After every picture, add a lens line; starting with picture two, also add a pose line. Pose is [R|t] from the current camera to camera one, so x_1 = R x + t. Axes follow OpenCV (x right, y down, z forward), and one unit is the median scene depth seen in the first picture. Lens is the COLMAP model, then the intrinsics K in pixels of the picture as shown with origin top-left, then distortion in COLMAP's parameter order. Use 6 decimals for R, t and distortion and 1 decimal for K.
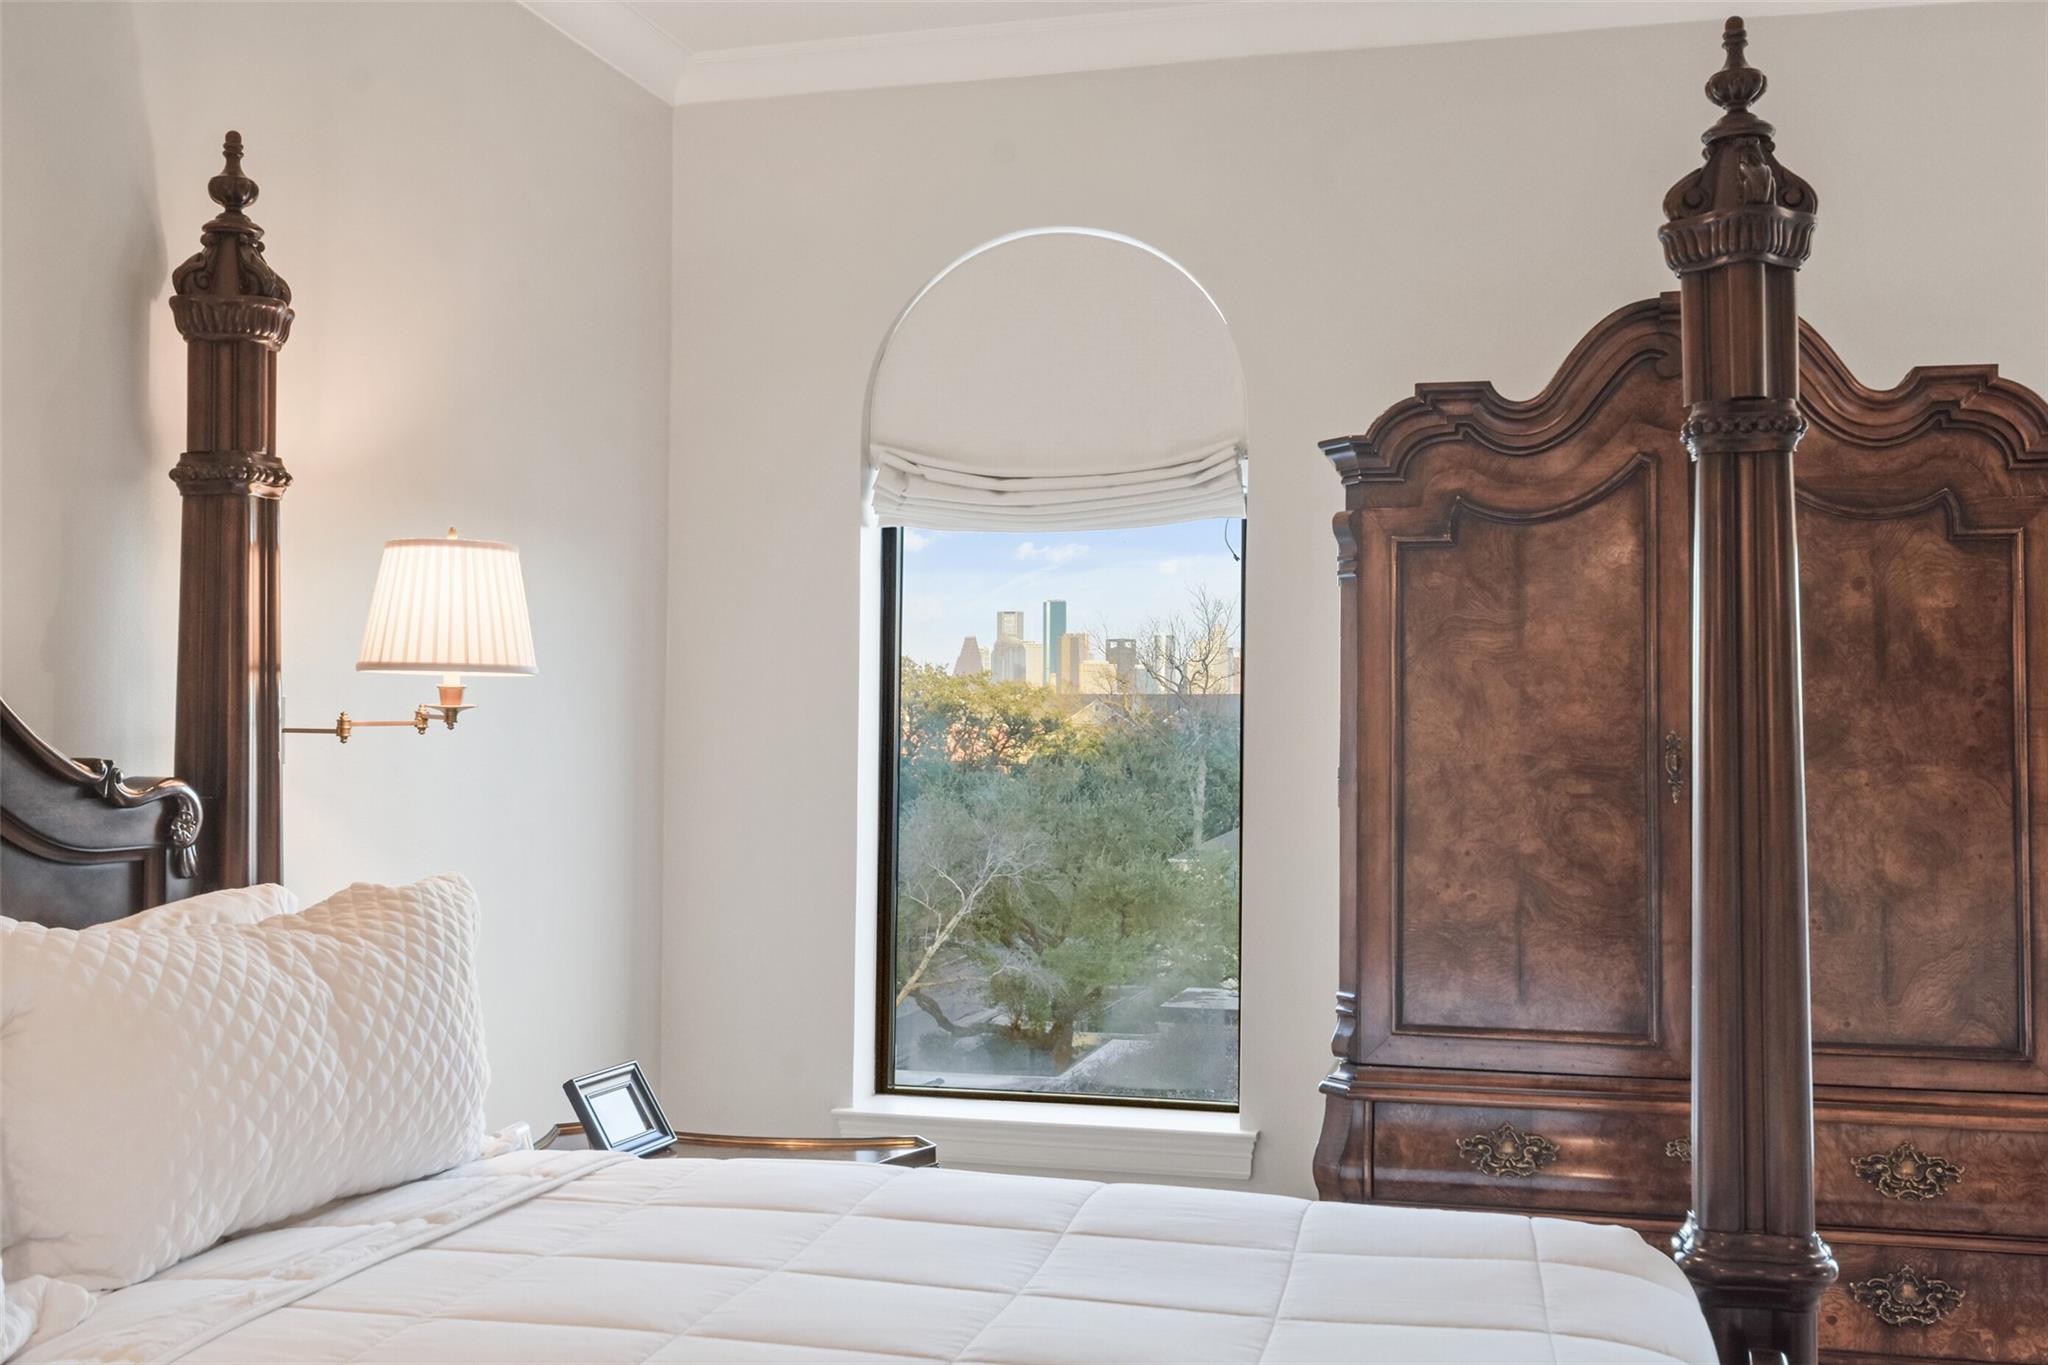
lens RADIAL K [[2046.8, 0, 1014.8], [0, 2046.8, 672.7], [0, 0, 1]] dist [-0.011857, 0.000000]
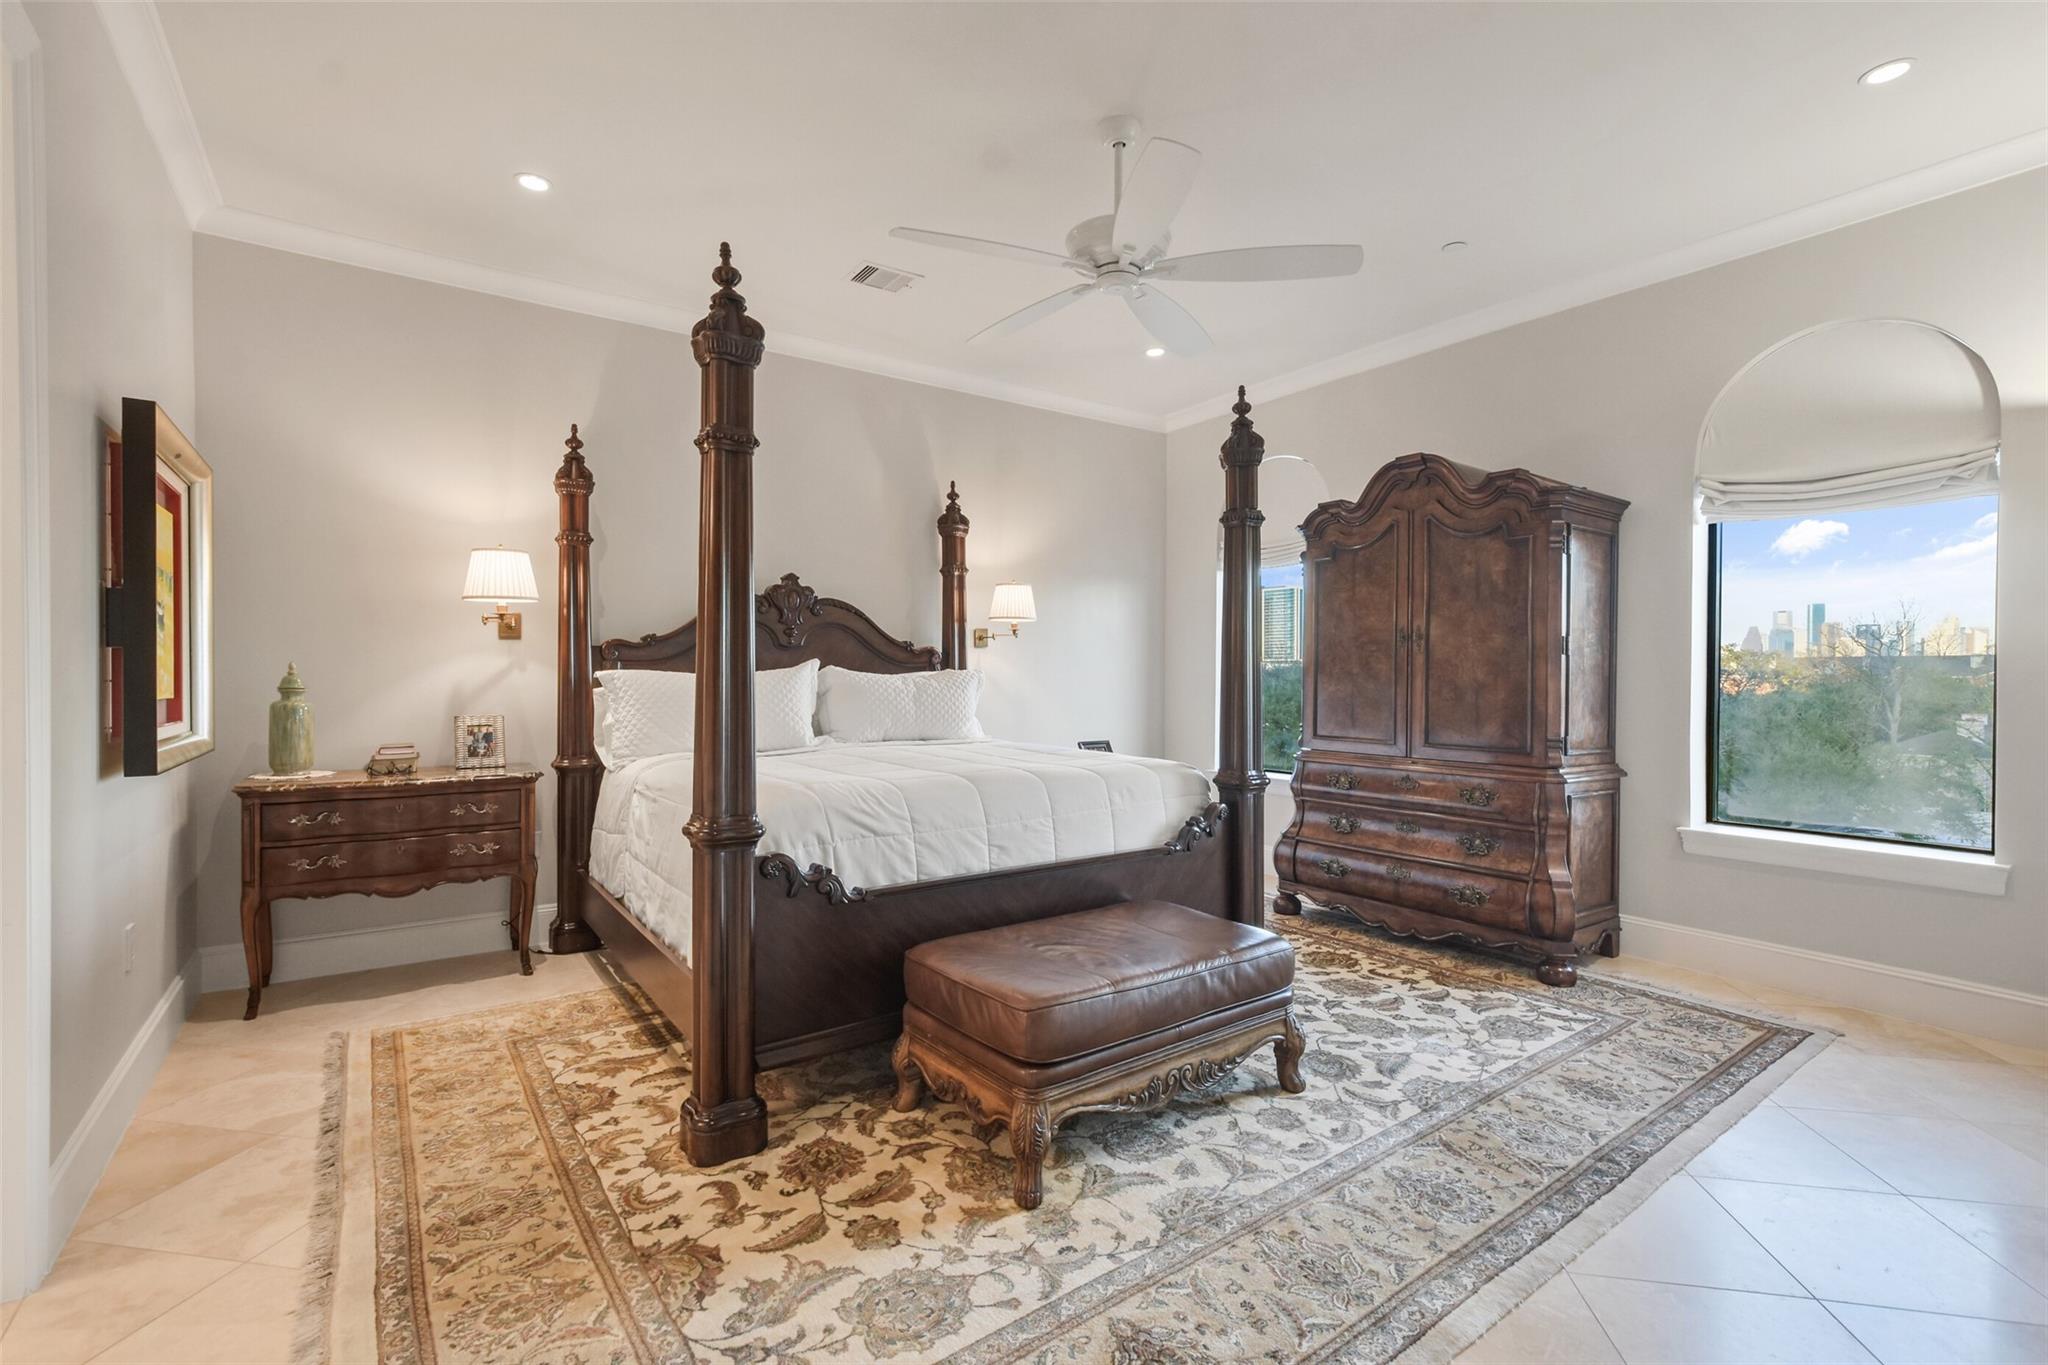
lens RADIAL K [[911.6, 0, 1022.8], [0, 911.6, 690.1], [0, 0, 1]] dist [-0.016244, -0.001214]
pose [[0.763127, 0.007826, -0.646201, 0.722145], [0.017808, 0.999292, 0.033132, 0.066009], [0.646003, -0.036792, 0.762448, -0.212453]]
